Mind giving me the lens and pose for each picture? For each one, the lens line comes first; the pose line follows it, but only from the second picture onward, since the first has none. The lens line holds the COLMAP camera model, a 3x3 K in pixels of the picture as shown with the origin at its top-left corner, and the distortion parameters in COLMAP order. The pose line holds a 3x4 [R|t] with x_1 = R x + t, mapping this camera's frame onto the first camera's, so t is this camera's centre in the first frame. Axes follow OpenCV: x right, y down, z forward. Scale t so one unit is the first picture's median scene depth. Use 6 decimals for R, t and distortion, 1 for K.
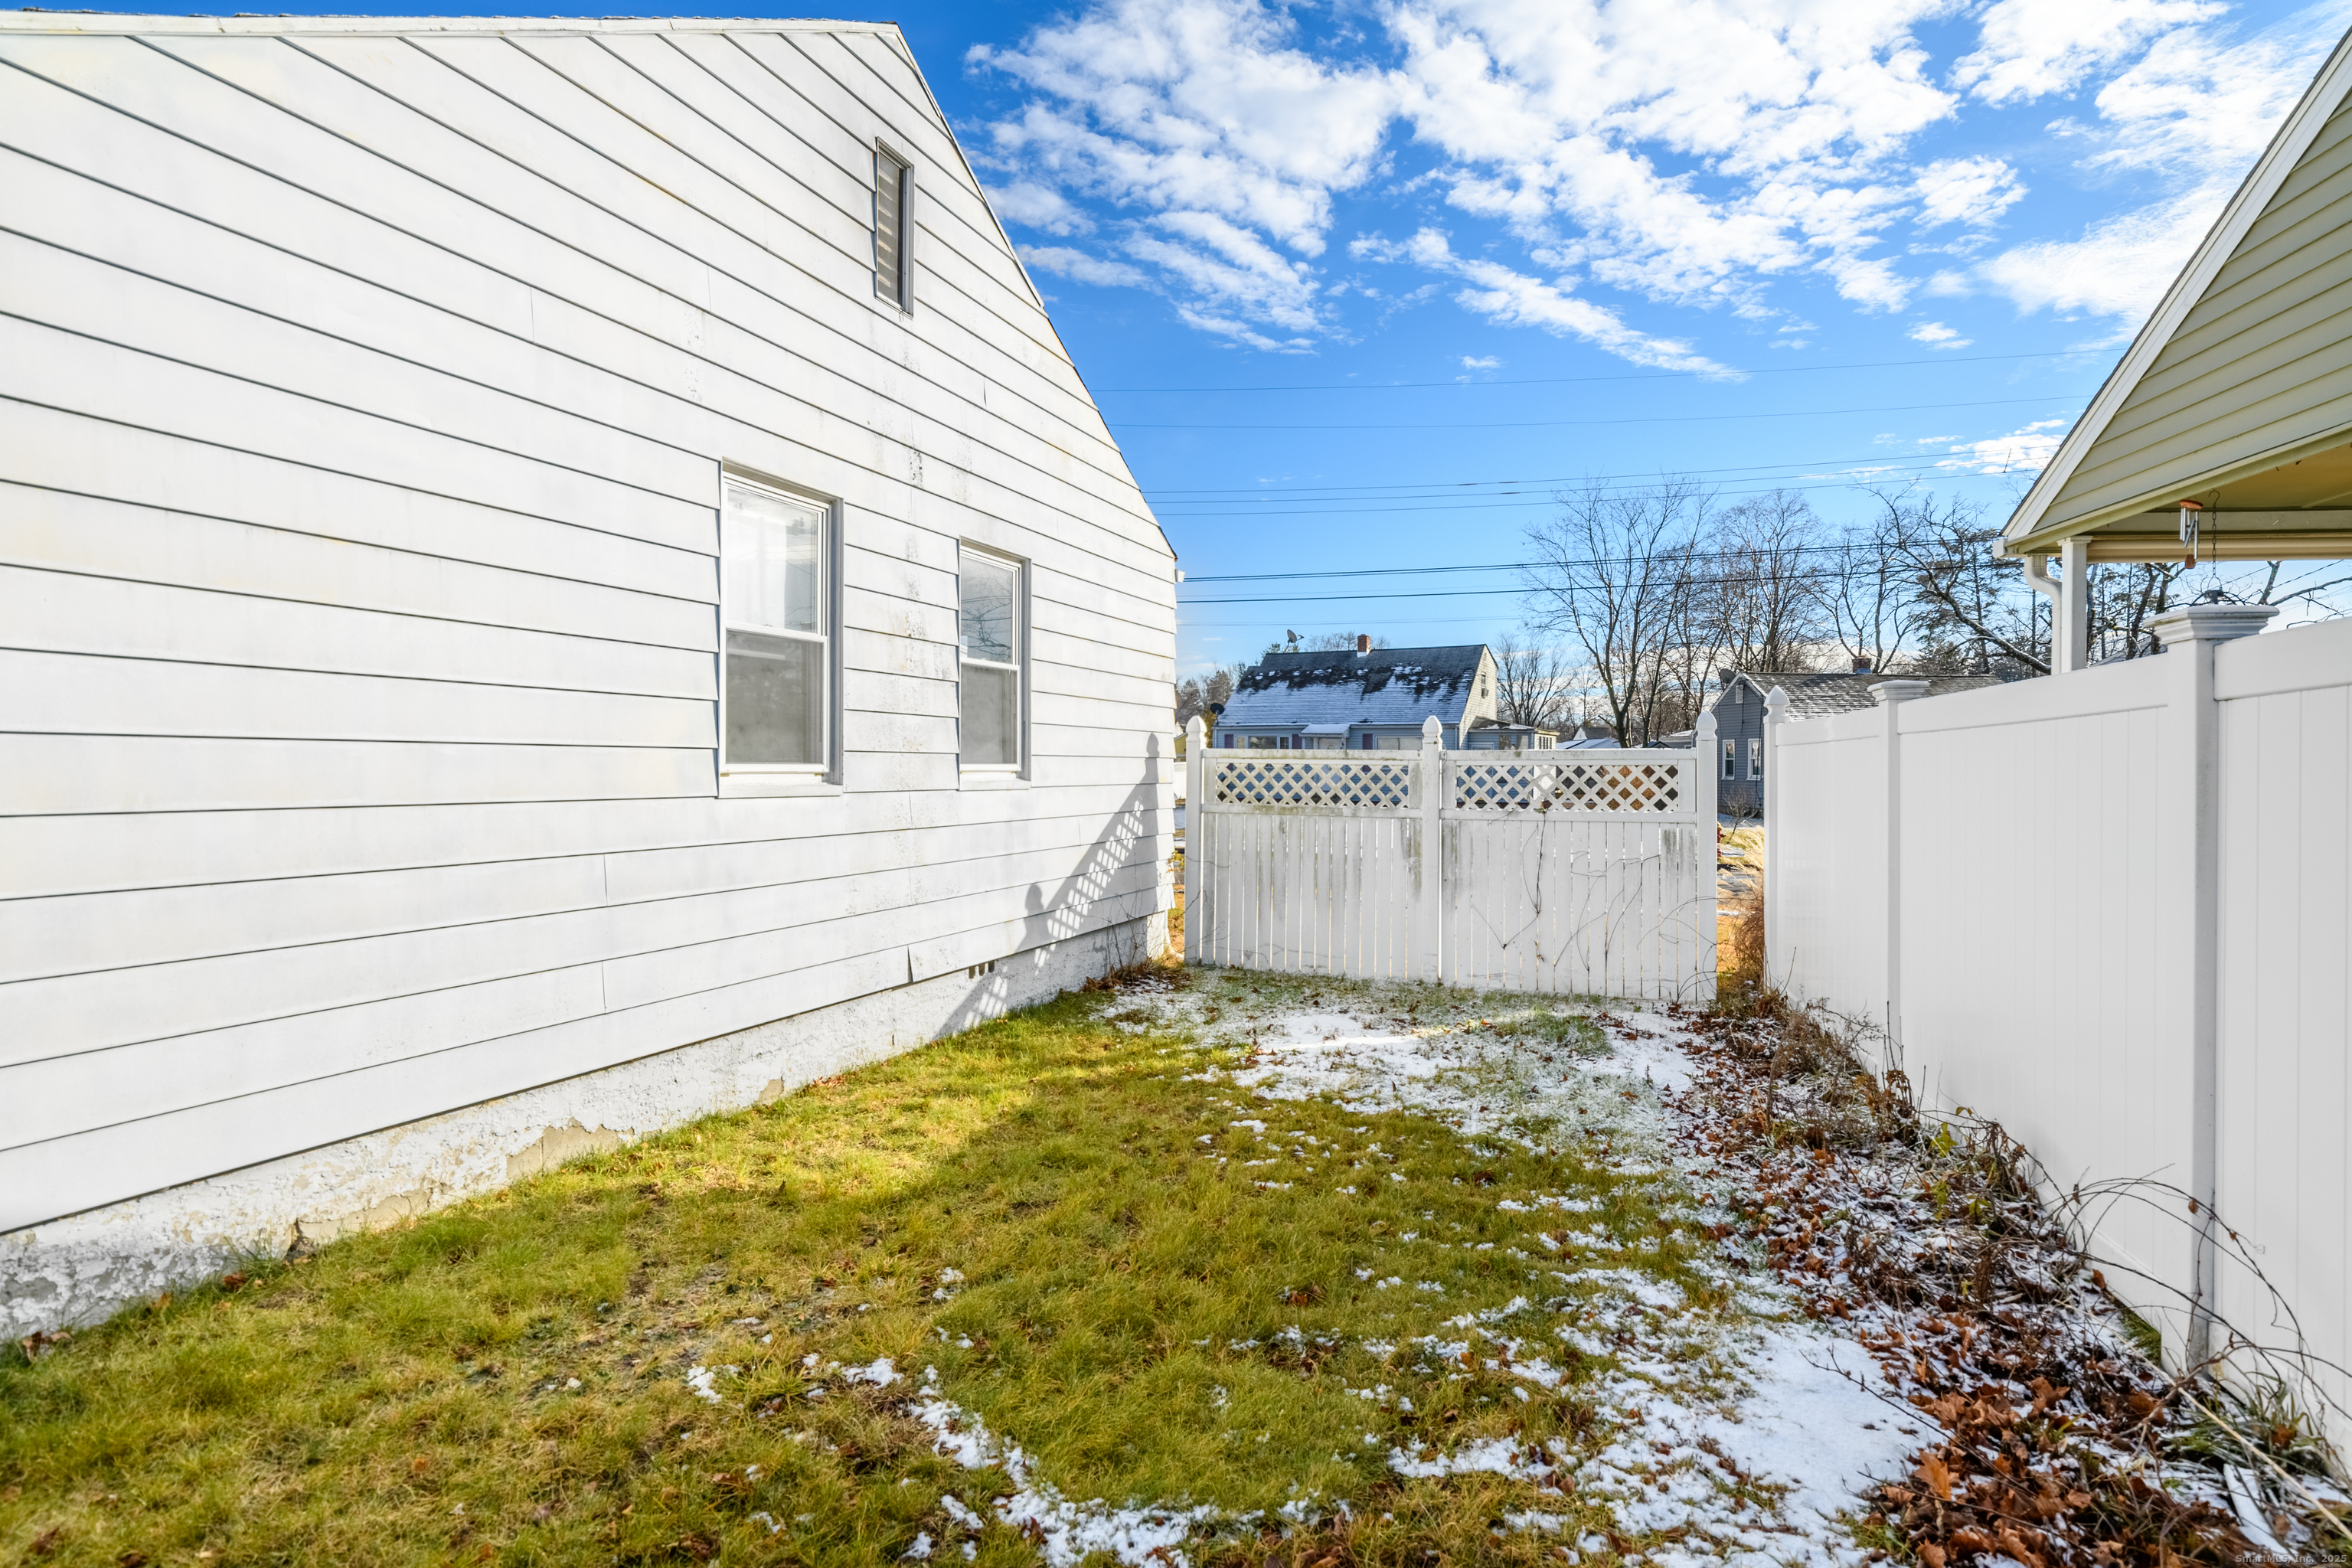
lens RADIAL K [[1199.9, 0, 1172.9], [0, 1199.9, 781.8], [0, 0, 1]] dist [-0.002319, -0.000899]
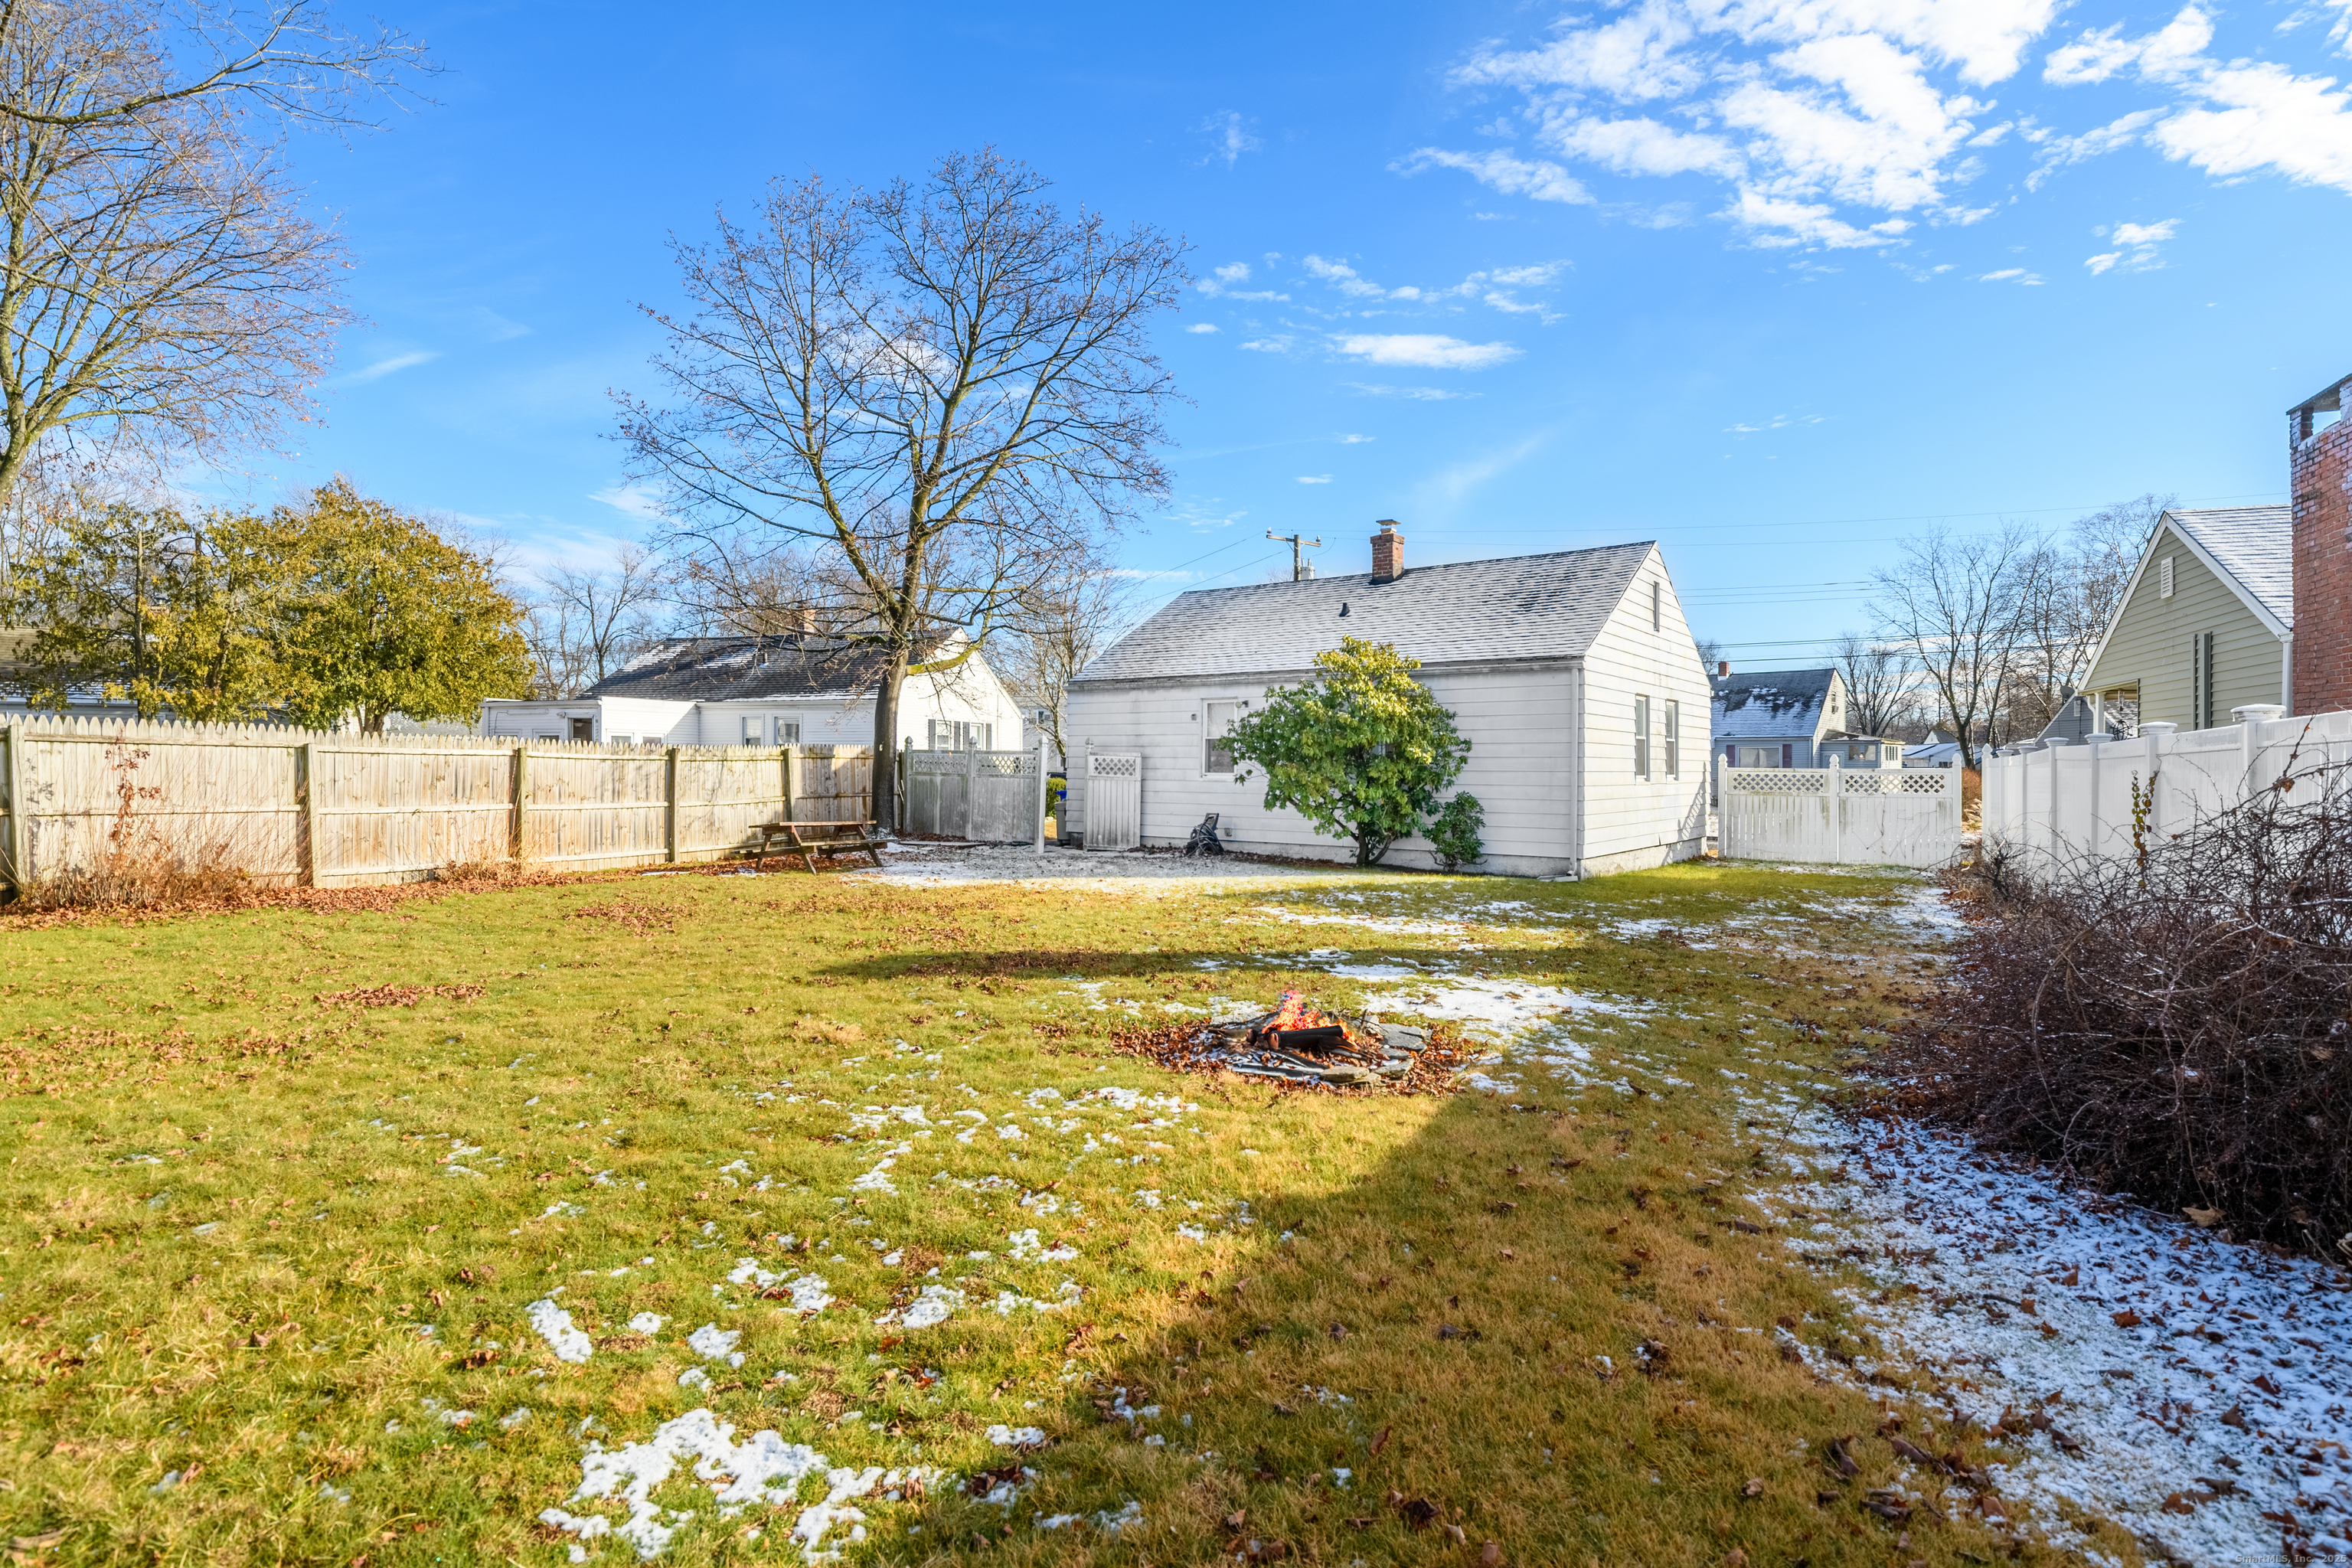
lens RADIAL K [[1199.9, 0, 1180.8], [0, 1199.9, 780.4], [0, 0, 1]] dist [-0.002319, -0.000899]
pose [[0.972187, -0.000187, -0.234204, -0.094828], [-0.000742, 0.999992, -0.003879, 0.001585], [0.234203, 0.003945, 0.972180, -0.316992]]
